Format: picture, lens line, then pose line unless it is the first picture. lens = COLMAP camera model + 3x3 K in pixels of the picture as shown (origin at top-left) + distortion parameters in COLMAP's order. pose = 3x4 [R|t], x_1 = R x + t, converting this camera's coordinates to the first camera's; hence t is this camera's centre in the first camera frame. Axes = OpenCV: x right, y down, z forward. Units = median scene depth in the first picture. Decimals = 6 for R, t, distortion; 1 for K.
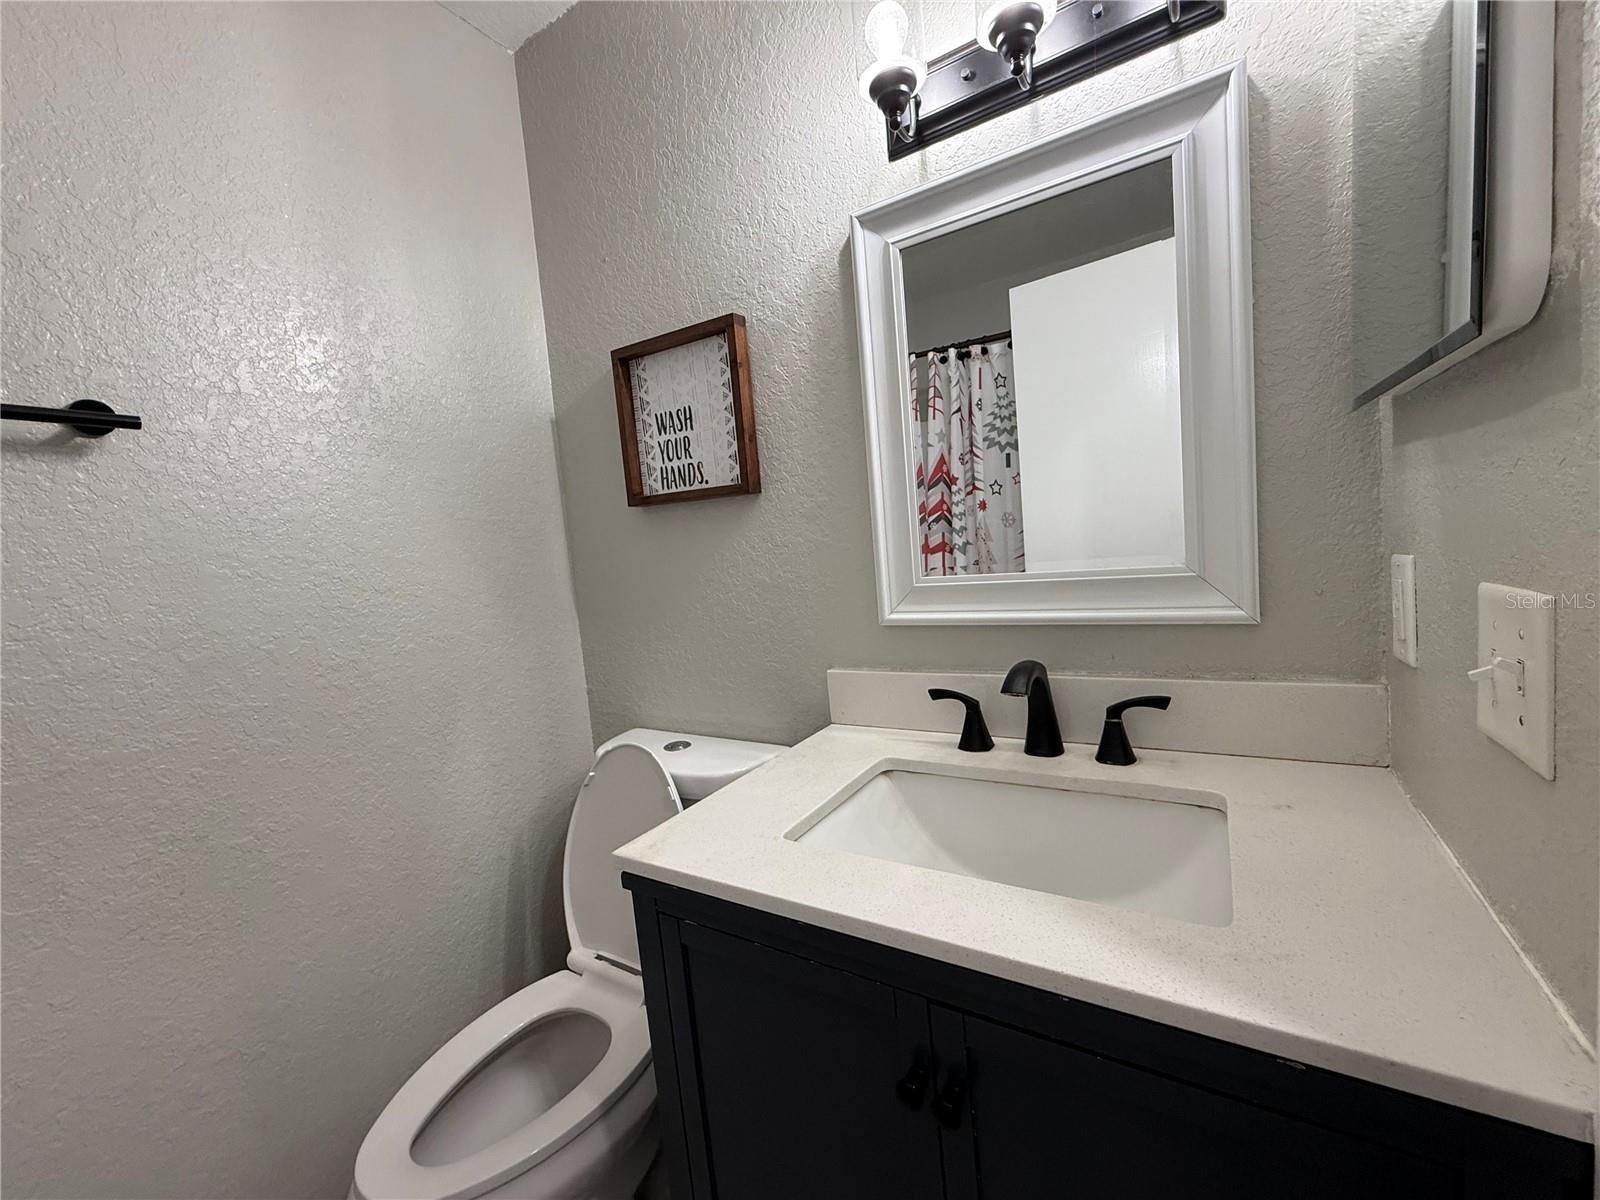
lens RADIAL K [[637.0, 0, 796.4], [0, 637.0, 600.1], [0, 0, 1]] dist [0.000011, -0.000162]
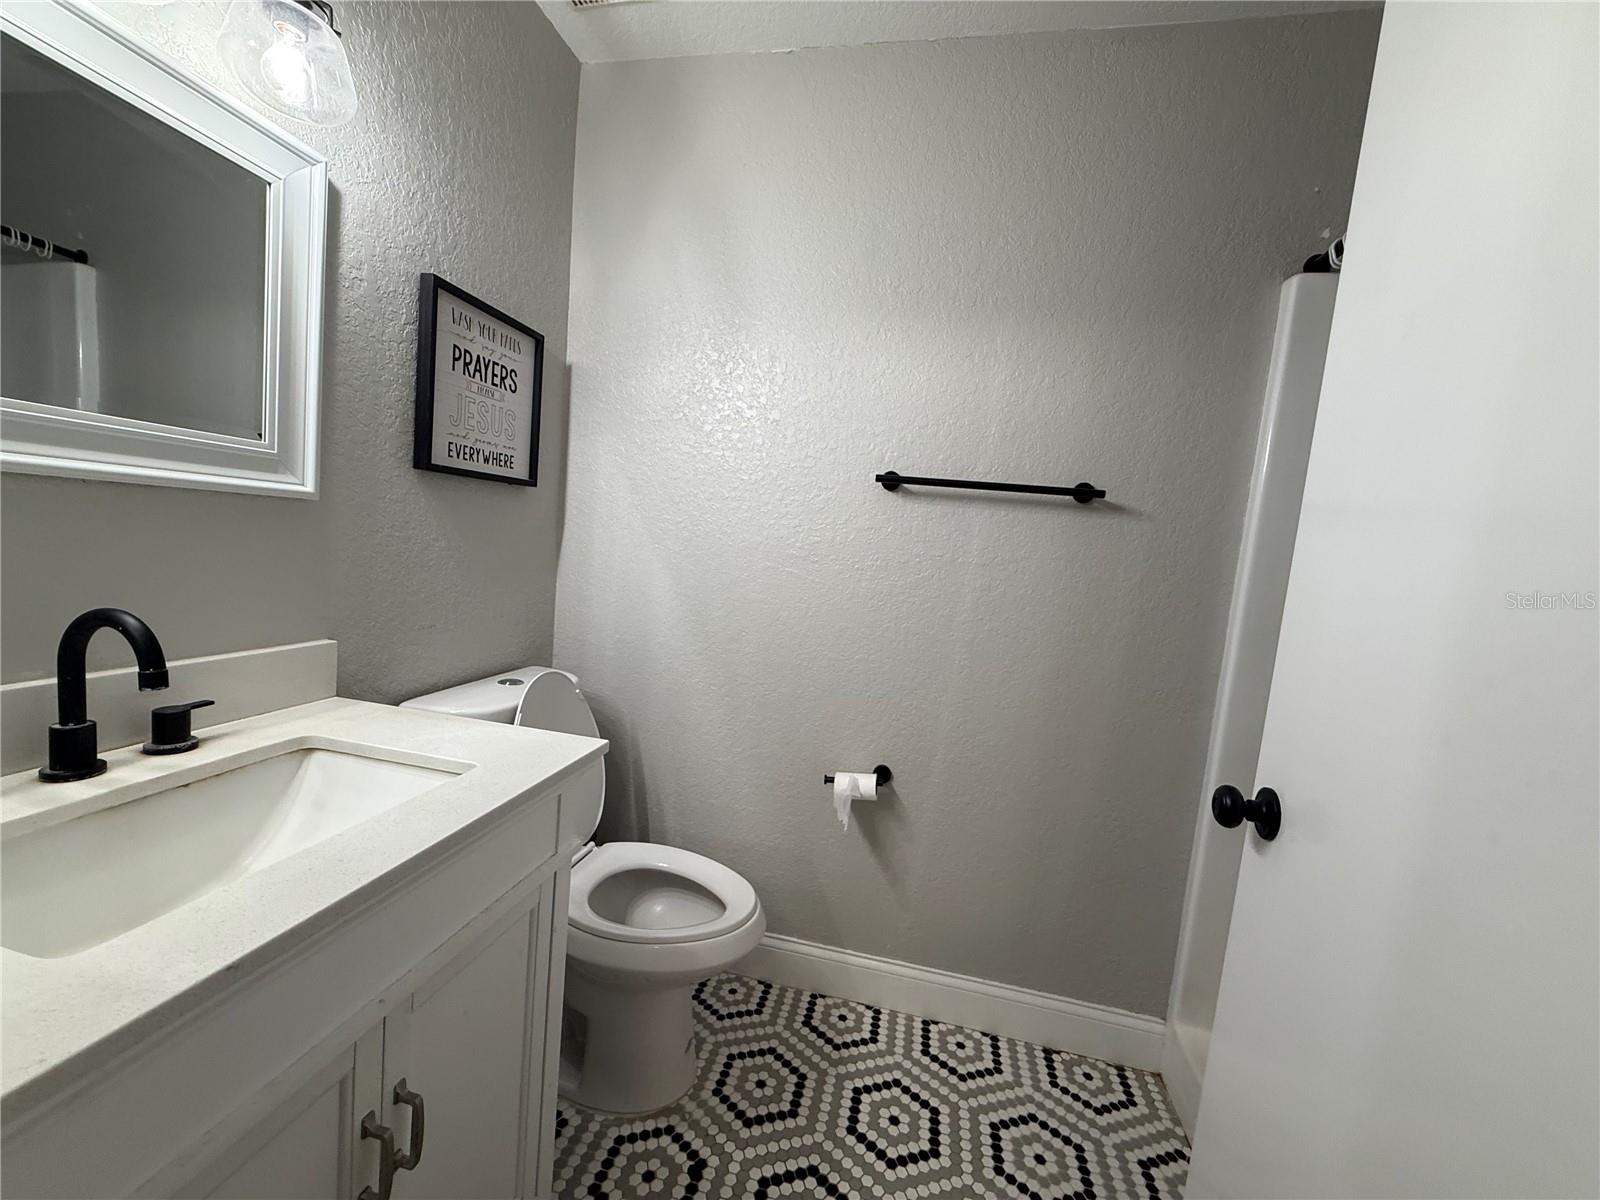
lens RADIAL K [[637.0, 0, 796.4], [0, 637.0, 600.1], [0, 0, 1]] dist [0.000011, -0.000162]
pose [[-0.347318, -0.038137, 0.936972, -0.748880], [0.009283, 0.998984, 0.044102, -0.004243], [-0.937702, 0.024015, -0.346611, 0.496077]]
